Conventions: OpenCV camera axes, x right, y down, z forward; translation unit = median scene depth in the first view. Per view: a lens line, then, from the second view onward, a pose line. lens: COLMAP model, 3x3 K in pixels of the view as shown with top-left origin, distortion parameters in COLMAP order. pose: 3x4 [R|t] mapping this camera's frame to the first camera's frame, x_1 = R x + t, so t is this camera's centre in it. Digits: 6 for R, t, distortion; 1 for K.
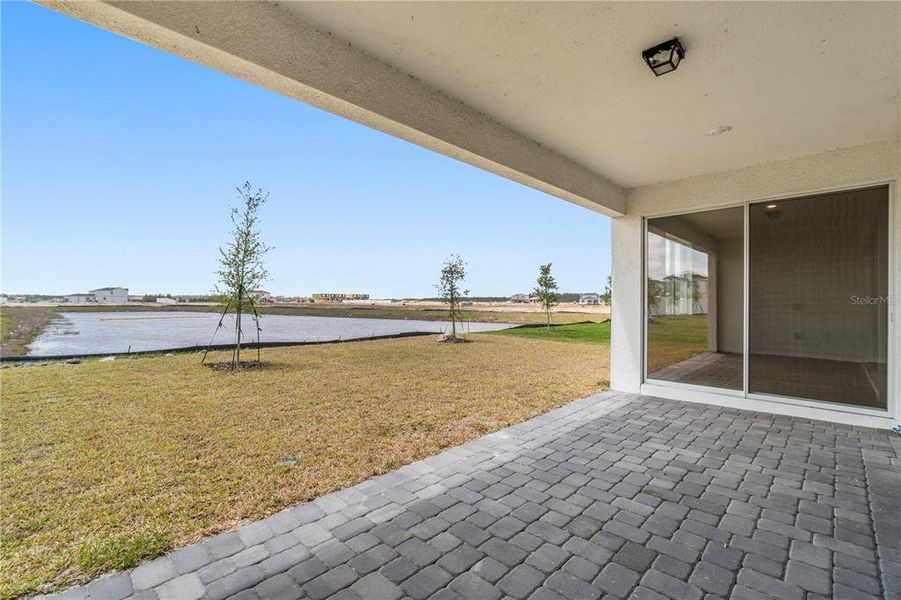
lens RADIAL K [[392.6, 0, 445.5], [0, 392.6, 295.0], [0, 0, 1]] dist [-0.005511, 0.002493]
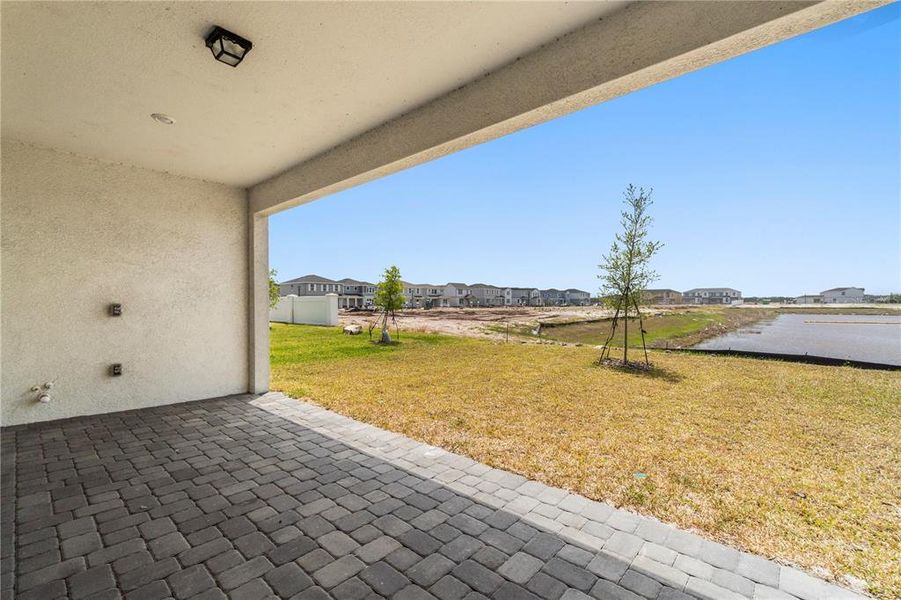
lens RADIAL K [[392.6, 0, 446.7], [0, 392.6, 308.0], [0, 0, 1]] dist [-0.005511, 0.002493]
pose [[0.052682, 0.011105, -0.998550, 1.261681], [0.018150, 0.999762, 0.012076, 0.022400], [0.998446, -0.018760, 0.052468, 1.205700]]
